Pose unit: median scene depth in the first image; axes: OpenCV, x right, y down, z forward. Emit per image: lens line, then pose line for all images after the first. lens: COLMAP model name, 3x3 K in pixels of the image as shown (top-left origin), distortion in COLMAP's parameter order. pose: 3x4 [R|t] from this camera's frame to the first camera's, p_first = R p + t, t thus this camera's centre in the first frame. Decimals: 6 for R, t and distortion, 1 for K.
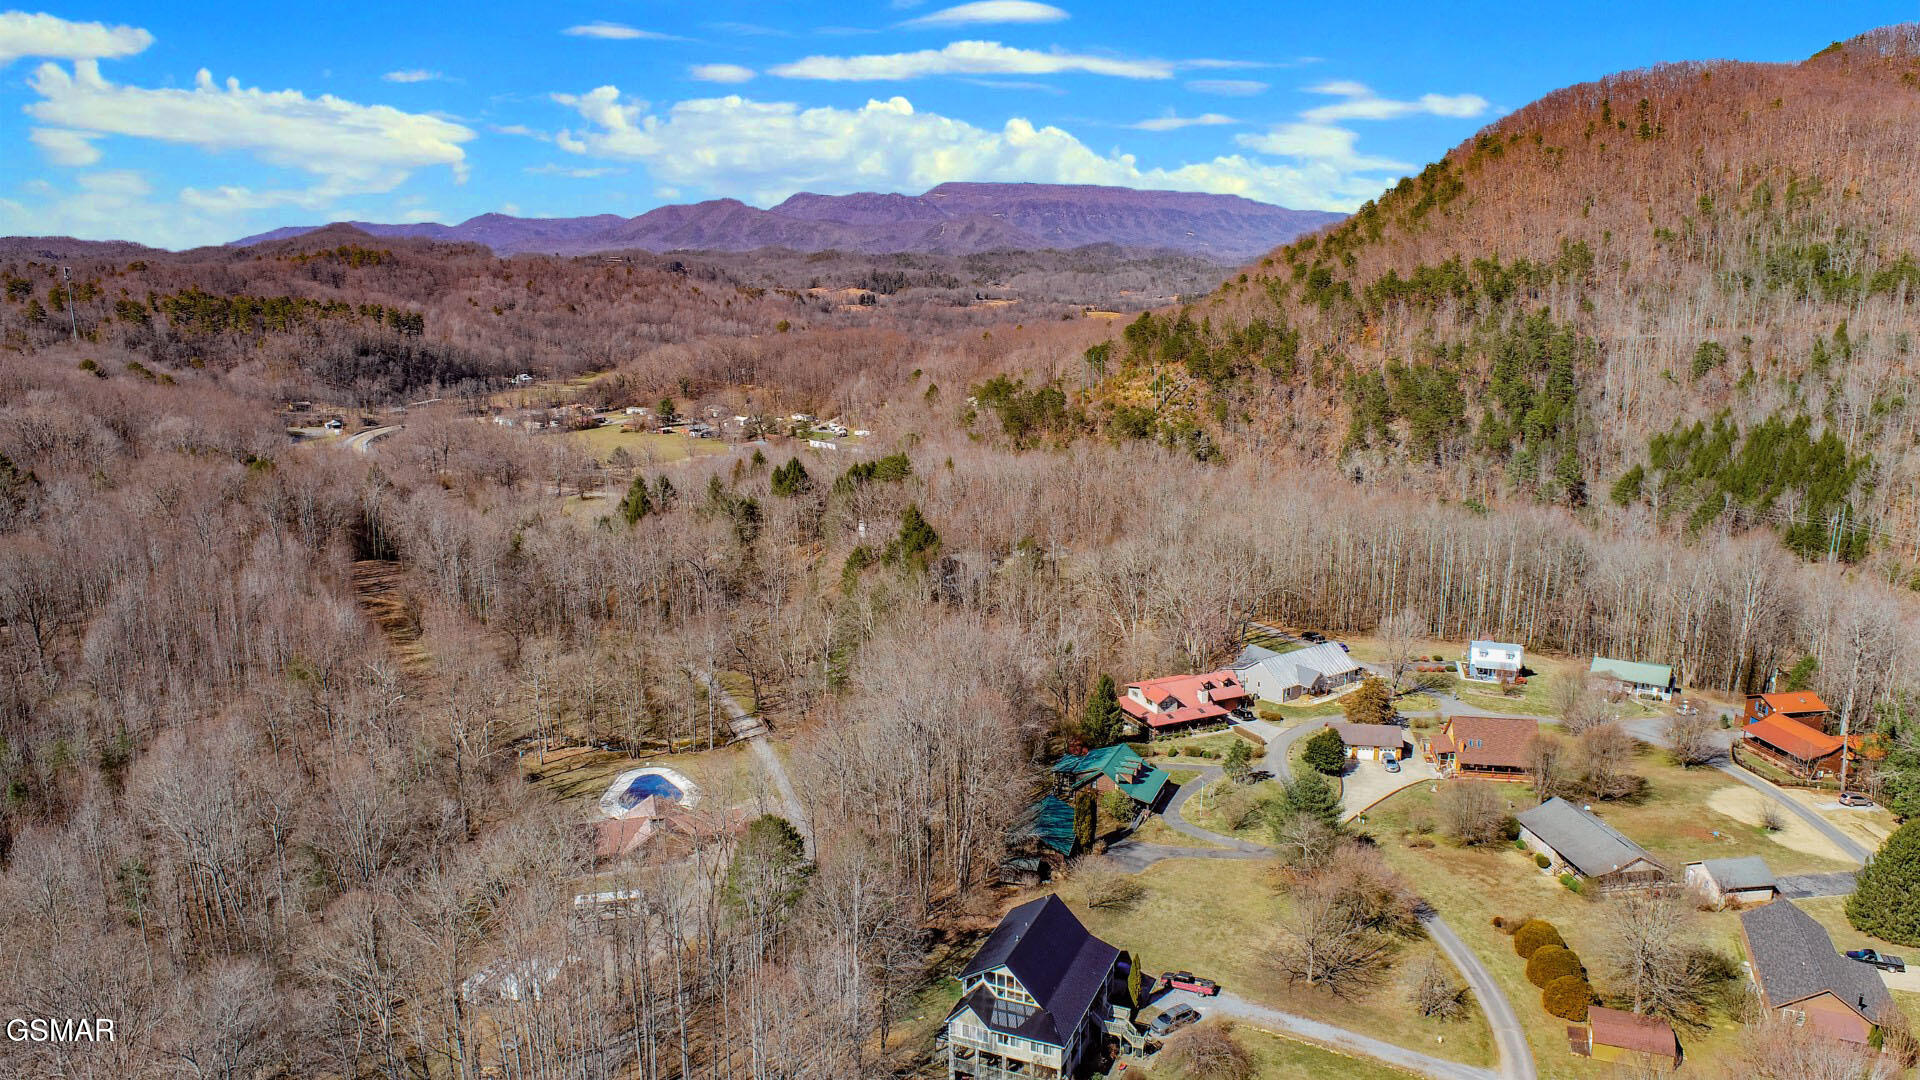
lens RADIAL K [[1310.5, 0, 956.0], [0, 1310.5, 535.8], [0, 0, 1]] dist [-0.008109, 0.003842]
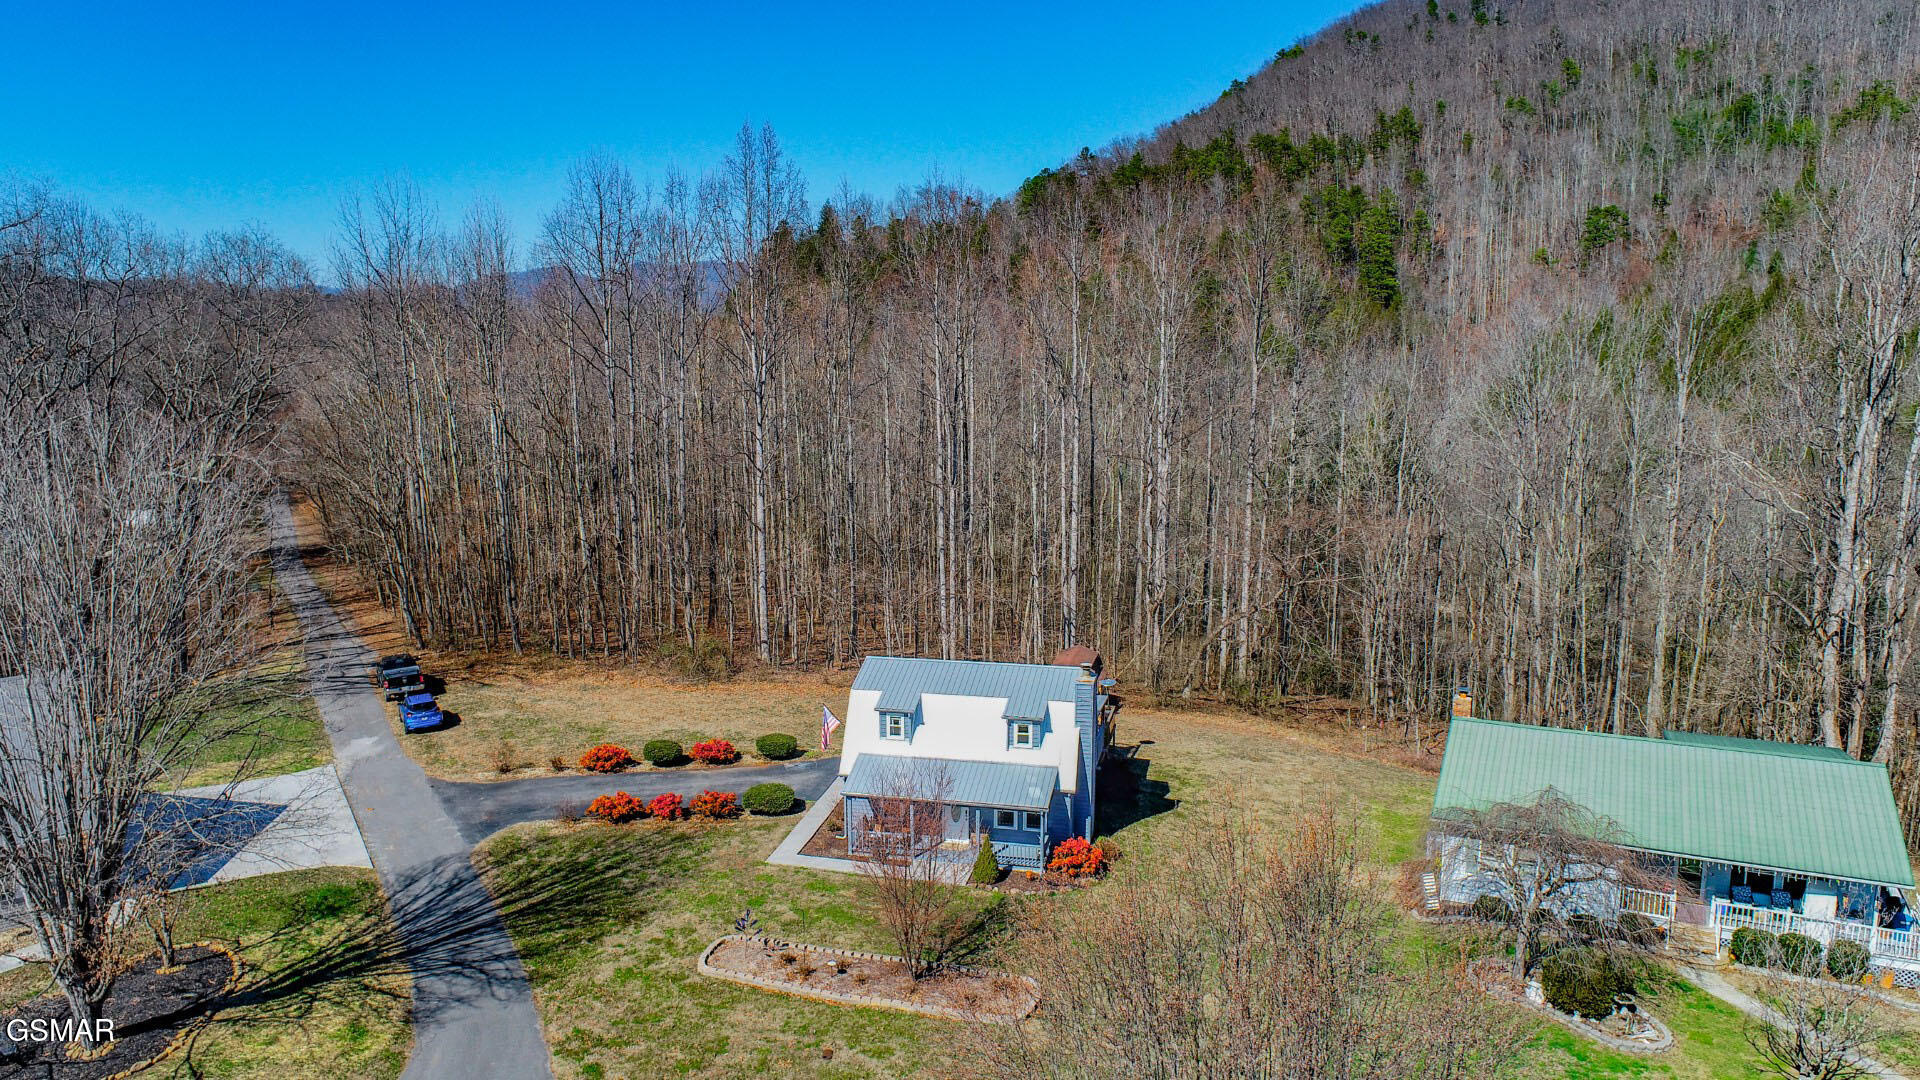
lens RADIAL K [[1321.1, 0, 960.0], [0, 1321.1, 540.0], [0, 0, 1]] dist [-0.006036, 0.000149]
pose [[0.994414, -0.019622, 0.103711, 0.174587], [0.025446, 0.998155, -0.055136, 0.033303], [-0.102438, 0.057467, 0.993078, 0.358100]]
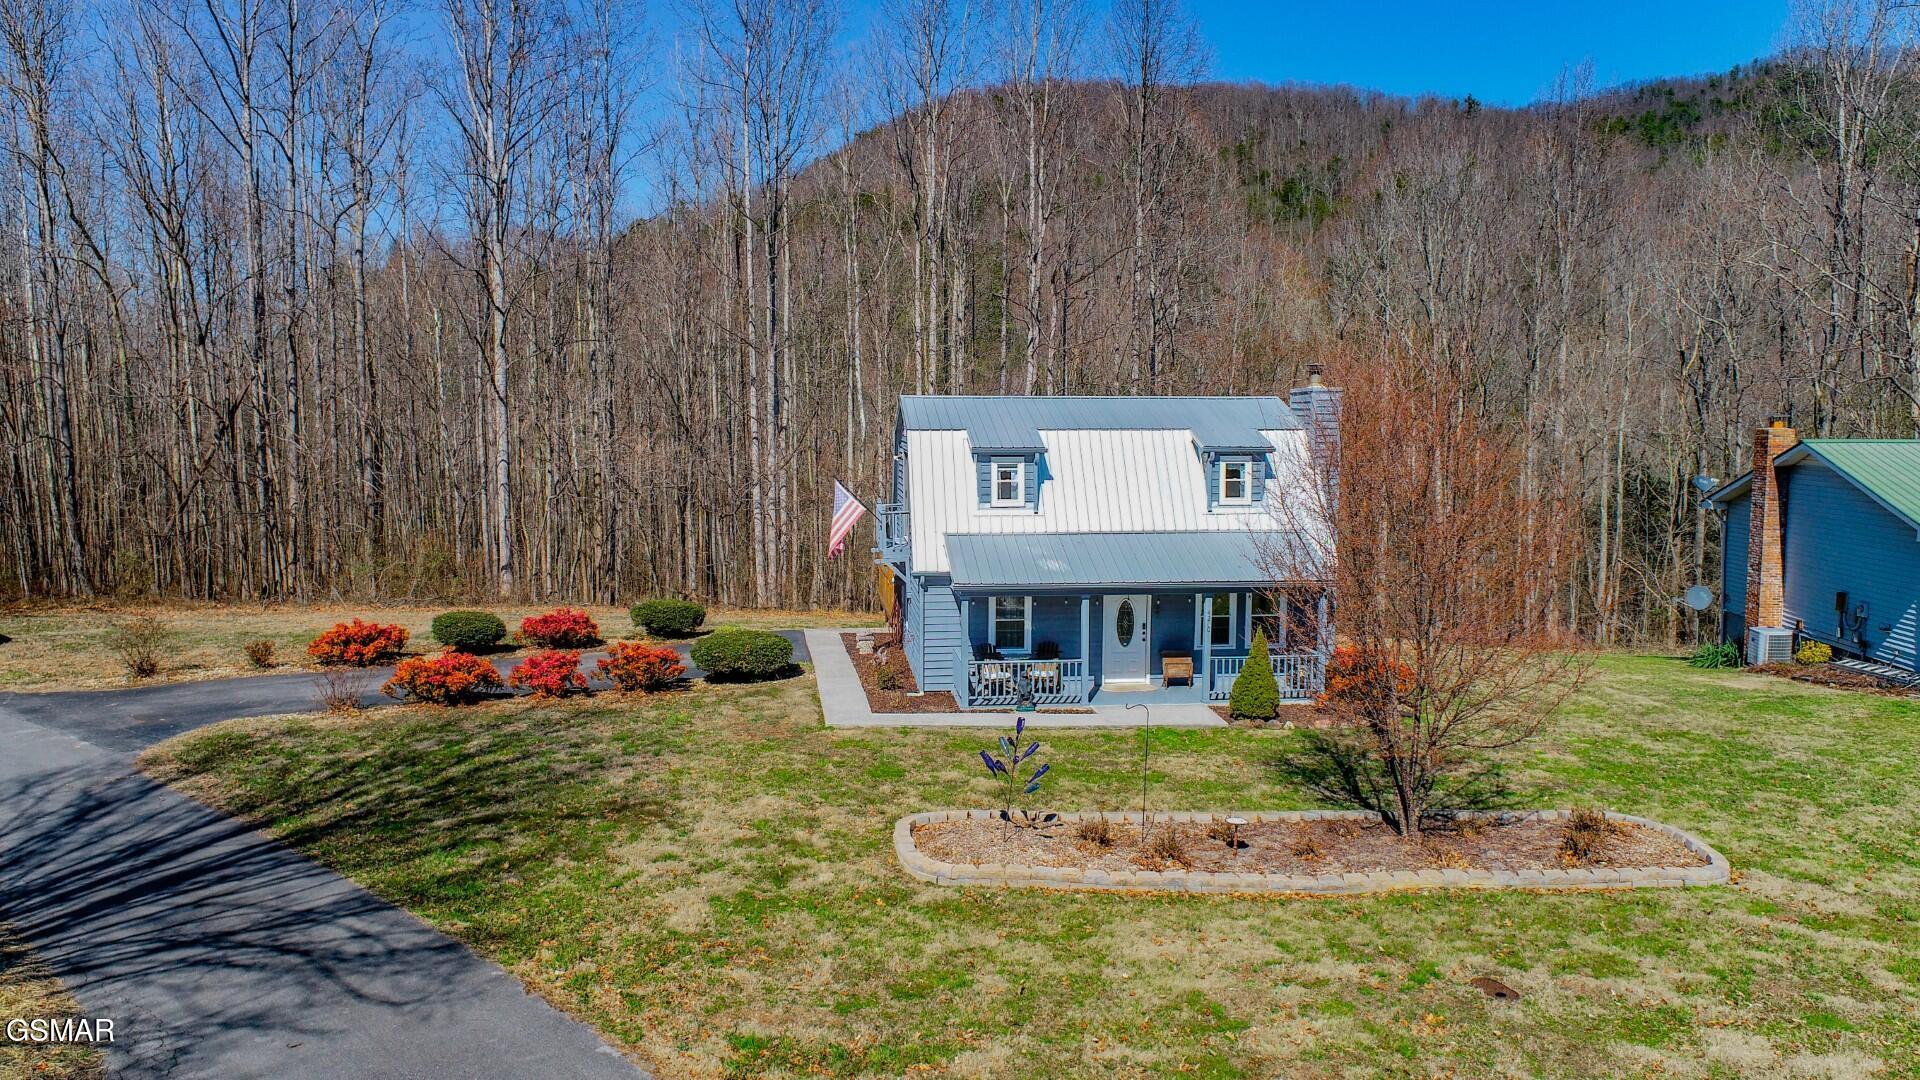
lens RADIAL K [[1285.0, 0, 982.5], [0, 1285.0, 546.9], [0, 0, 1]] dist [-0.006827, 0.000128]
pose [[0.902298, -0.038193, 0.429417, 0.158353], [0.093333, 0.989751, -0.108084, 0.047852], [-0.420888, 0.137603, 0.896615, 0.404380]]
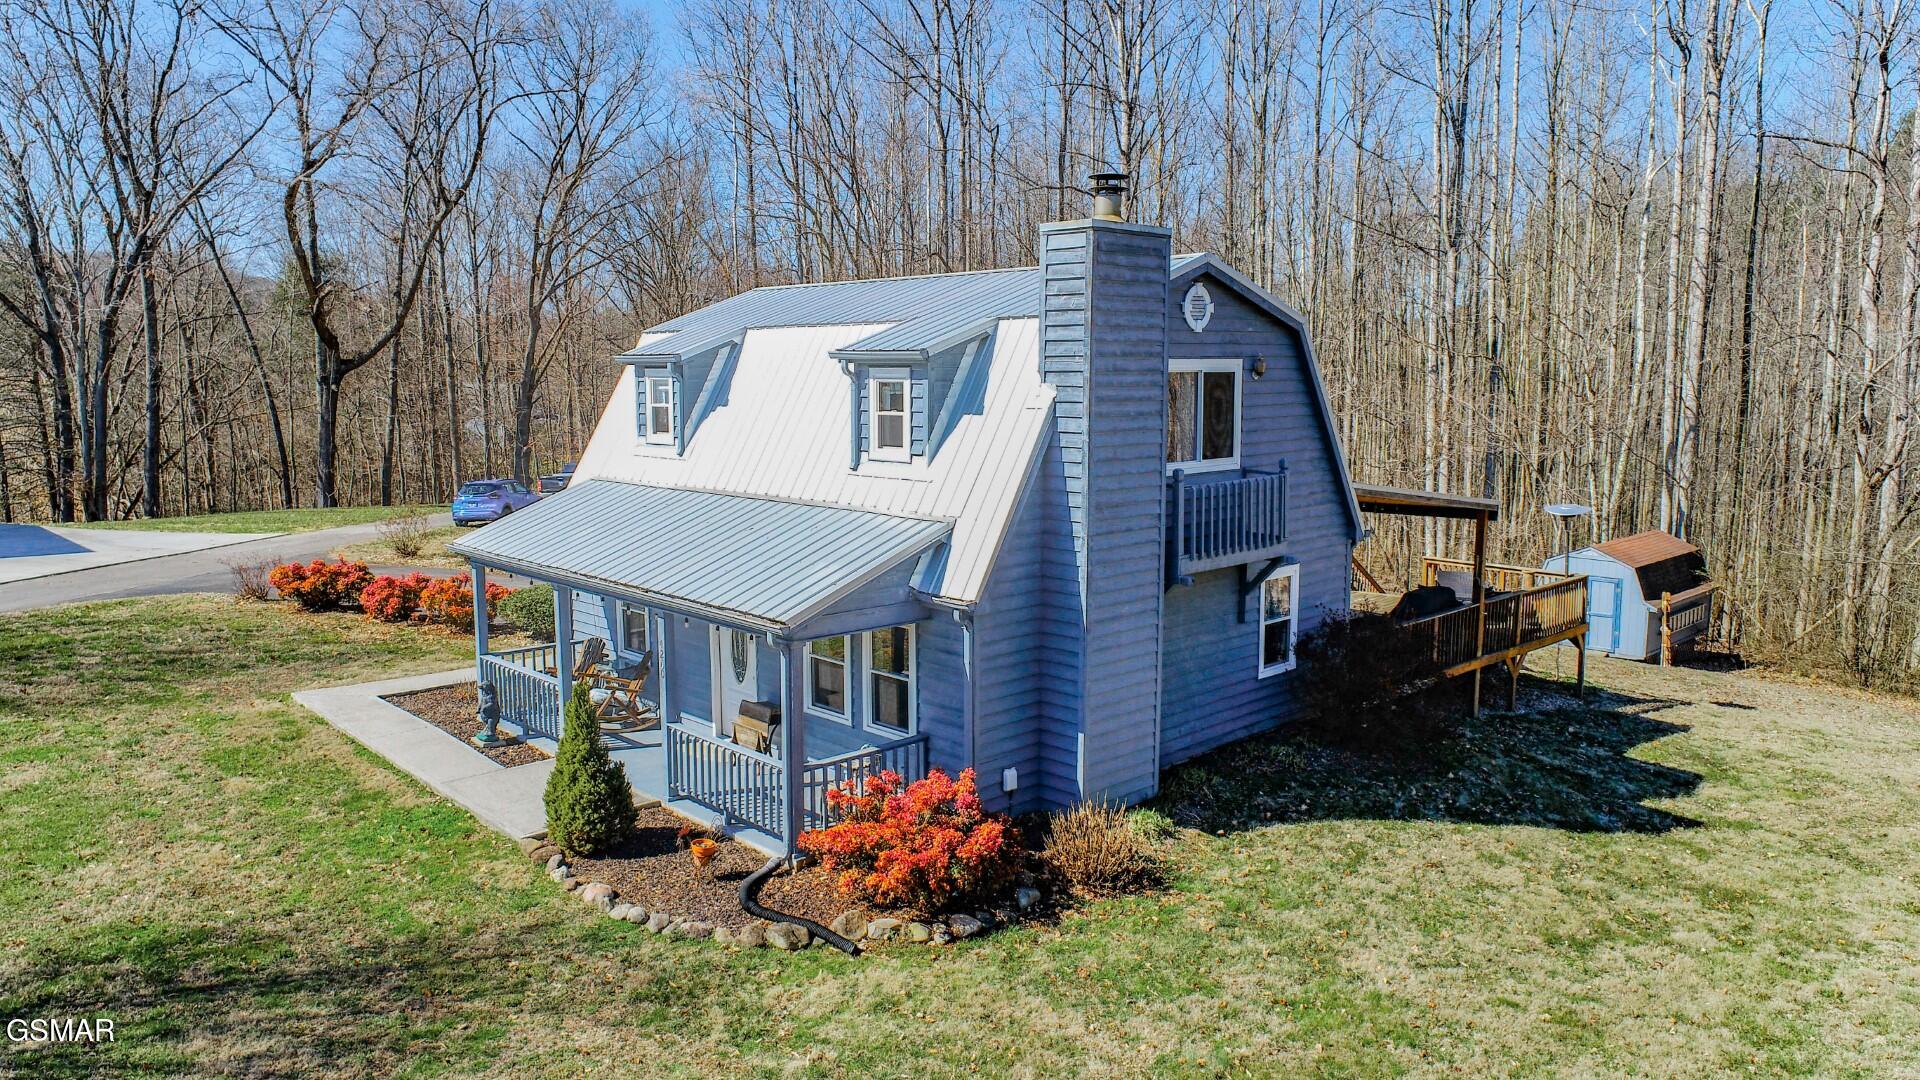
lens RADIAL K [[1310.5, 0, 956.0], [0, 1310.5, 535.8], [0, 0, 1]] dist [-0.008109, 0.003842]
pose [[0.884454, 0.056677, -0.463172, 0.200269], [-0.098792, 0.992839, -0.067160, 0.045113], [0.456049, 0.105158, 0.883720, 0.420782]]
